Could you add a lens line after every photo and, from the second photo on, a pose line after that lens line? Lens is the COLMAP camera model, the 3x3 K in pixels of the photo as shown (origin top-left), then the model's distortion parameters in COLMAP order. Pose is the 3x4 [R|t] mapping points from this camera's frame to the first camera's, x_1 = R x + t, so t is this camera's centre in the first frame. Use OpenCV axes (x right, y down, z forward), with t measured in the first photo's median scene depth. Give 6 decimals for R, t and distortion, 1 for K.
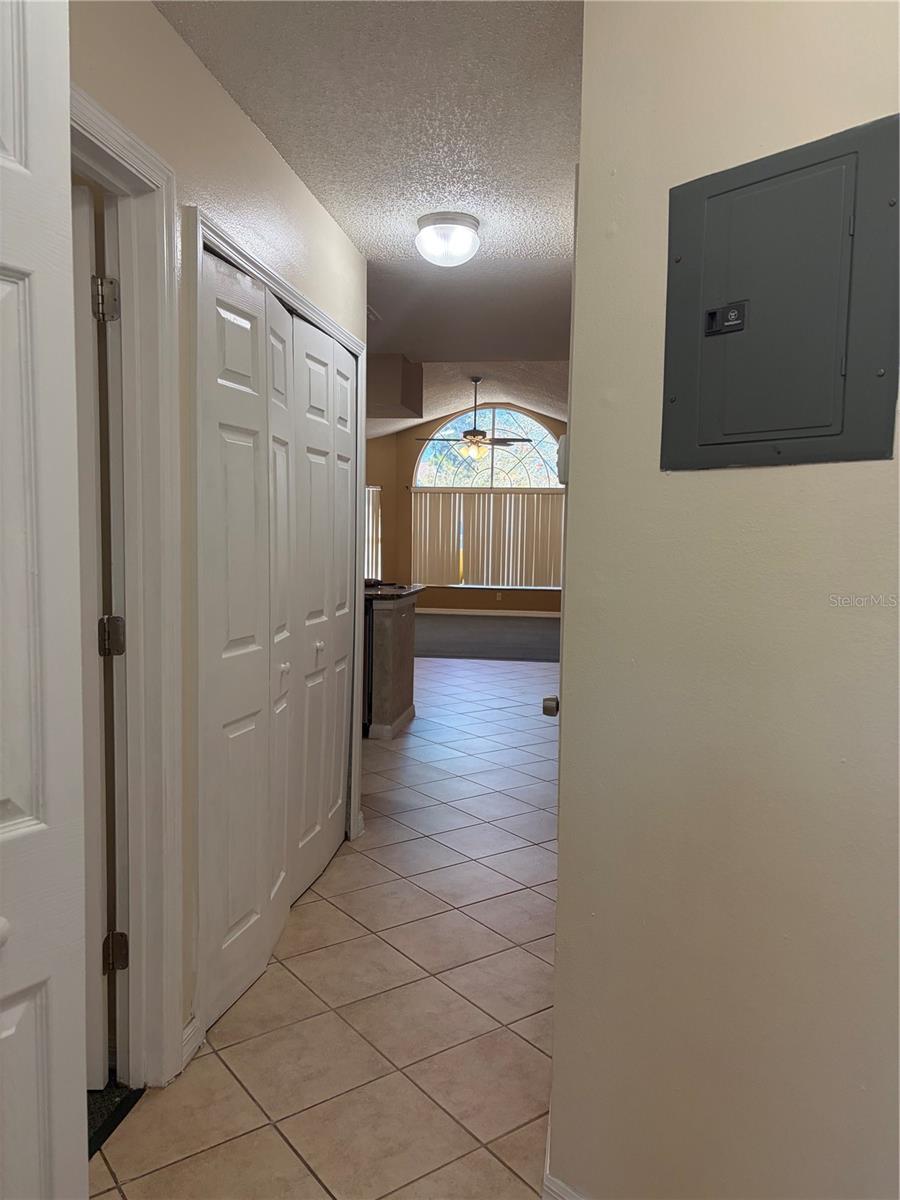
lens RADIAL K [[911.3, 0, 444.8], [0, 911.3, 600.4], [0, 0, 1]] dist [0.053158, -0.063602]
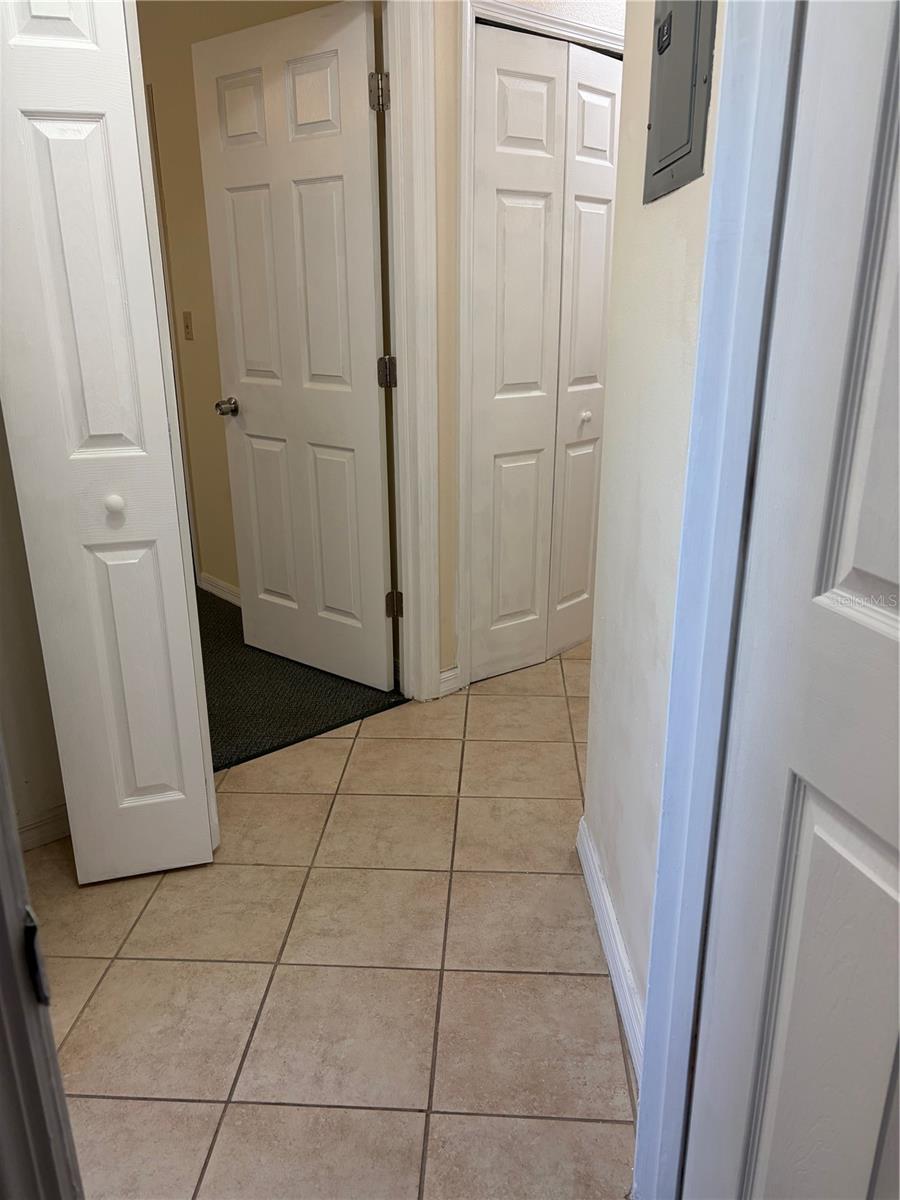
lens RADIAL K [[911.3, 0, 445.9], [0, 911.3, 612.2], [0, 0, 1]] dist [0.053158, -0.063602]
pose [[0.763191, 0.192735, -0.616760, 0.566972], [-0.037361, 0.966046, 0.255654, 0.031765], [0.645092, -0.172070, 0.744478, -0.001882]]
